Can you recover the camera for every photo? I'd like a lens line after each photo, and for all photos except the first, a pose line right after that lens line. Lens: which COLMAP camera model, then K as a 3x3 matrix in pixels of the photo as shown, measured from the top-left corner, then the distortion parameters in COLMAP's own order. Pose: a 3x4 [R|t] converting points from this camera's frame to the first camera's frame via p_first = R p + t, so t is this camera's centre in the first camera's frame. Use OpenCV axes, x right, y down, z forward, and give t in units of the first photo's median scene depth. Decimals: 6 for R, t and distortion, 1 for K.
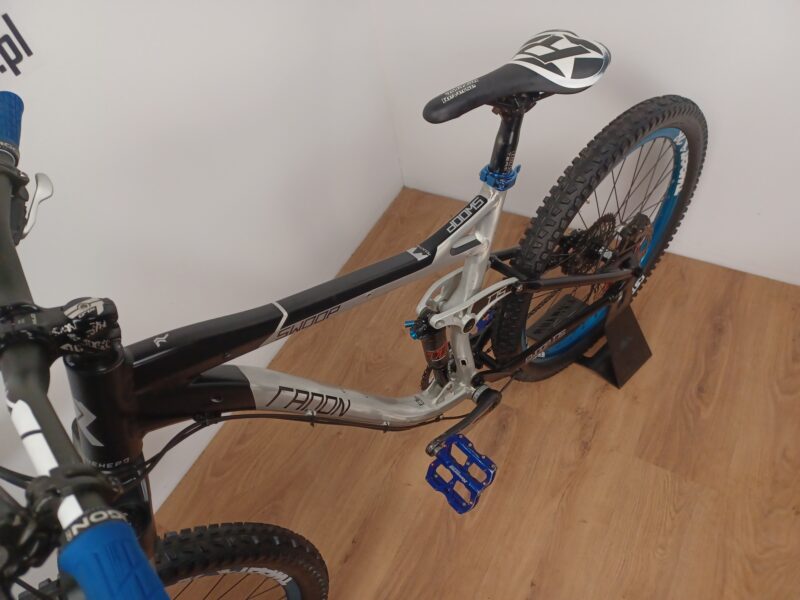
lens RADIAL K [[583.6, 0, 402.7], [0, 583.6, 303.1], [0, 0, 1]] dist [0.065067, -0.072957]
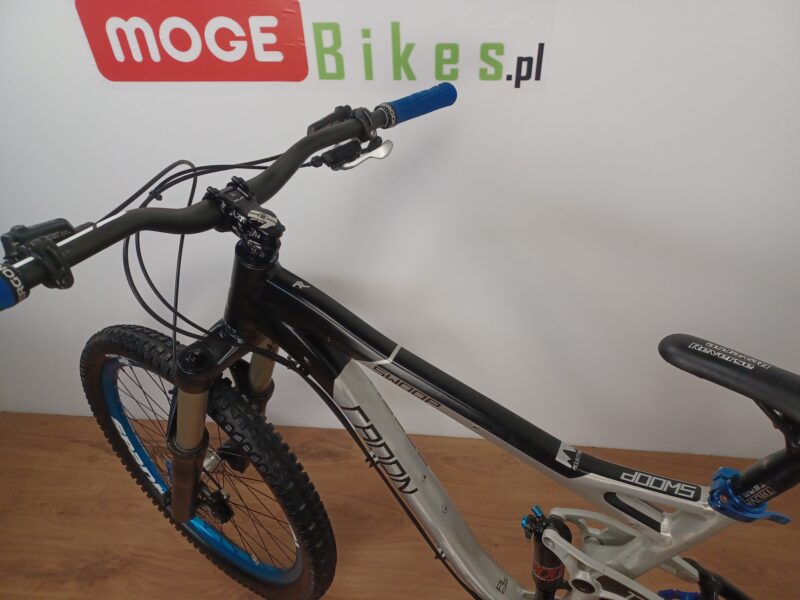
lens RADIAL K [[583.6, 0, 402.7], [0, 583.6, 303.1], [0, 0, 1]] dist [0.065067, -0.072957]
pose [[0.368687, 0.666381, -0.648079, 0.316693], [-0.724275, 0.642952, 0.249074, -0.248540], [0.582662, 0.377557, 0.719692, 0.198067]]
